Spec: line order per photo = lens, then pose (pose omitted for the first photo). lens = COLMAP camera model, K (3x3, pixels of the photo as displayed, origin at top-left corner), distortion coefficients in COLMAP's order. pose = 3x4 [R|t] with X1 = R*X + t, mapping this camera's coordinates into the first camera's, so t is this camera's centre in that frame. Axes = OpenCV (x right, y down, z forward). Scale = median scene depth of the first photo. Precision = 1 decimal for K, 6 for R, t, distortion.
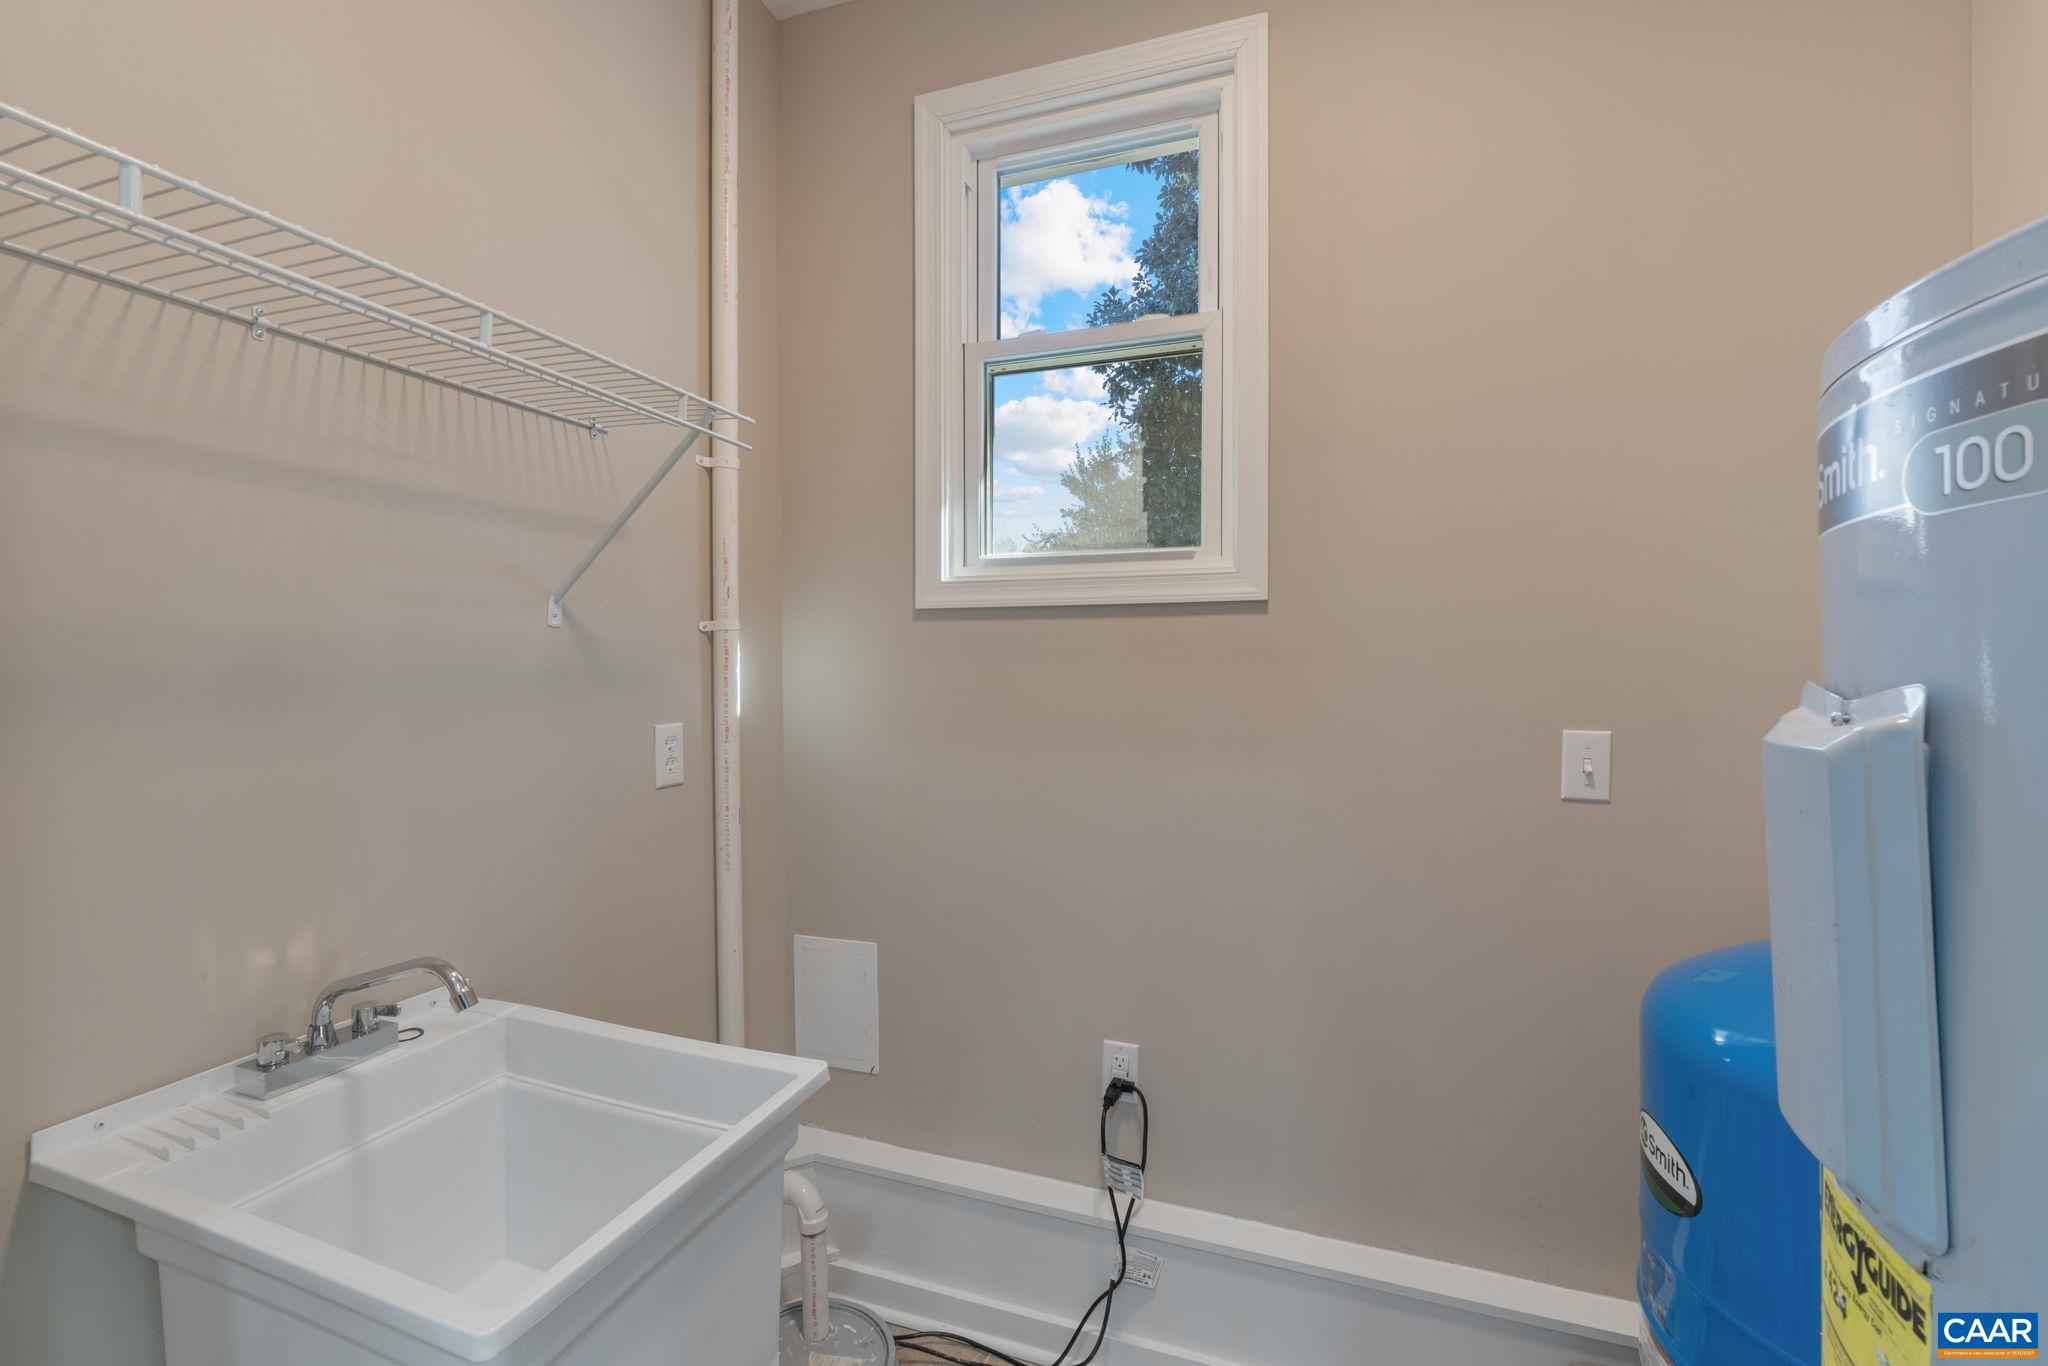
lens RADIAL K [[890.2, 0, 1028.3], [0, 890.2, 639.0], [0, 0, 1]] dist [-0.013546, 0.001620]
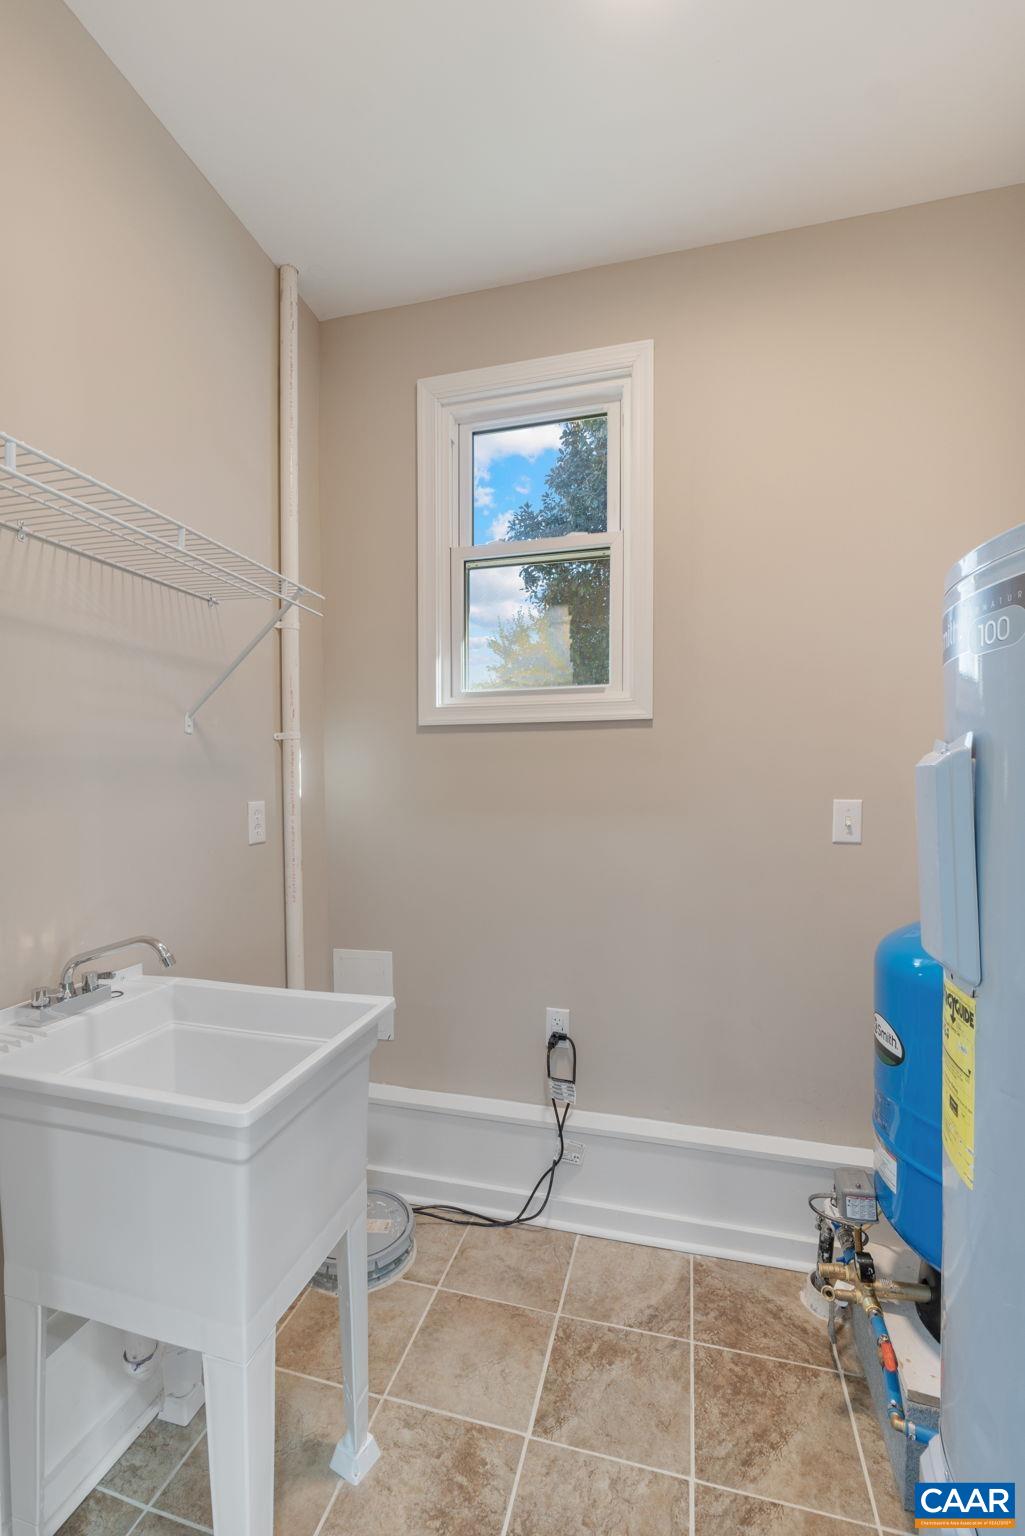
lens RADIAL K [[667.7, 0, 515.7], [0, 667.7, 772.6], [0, 0, 1]] dist [-0.013546, 0.001620]
pose [[0.996317, -0.005807, 0.085545, -0.071869], [0.004531, 0.999876, 0.015112, 0.033154], [-0.085622, -0.014669, 0.996220, -0.148766]]
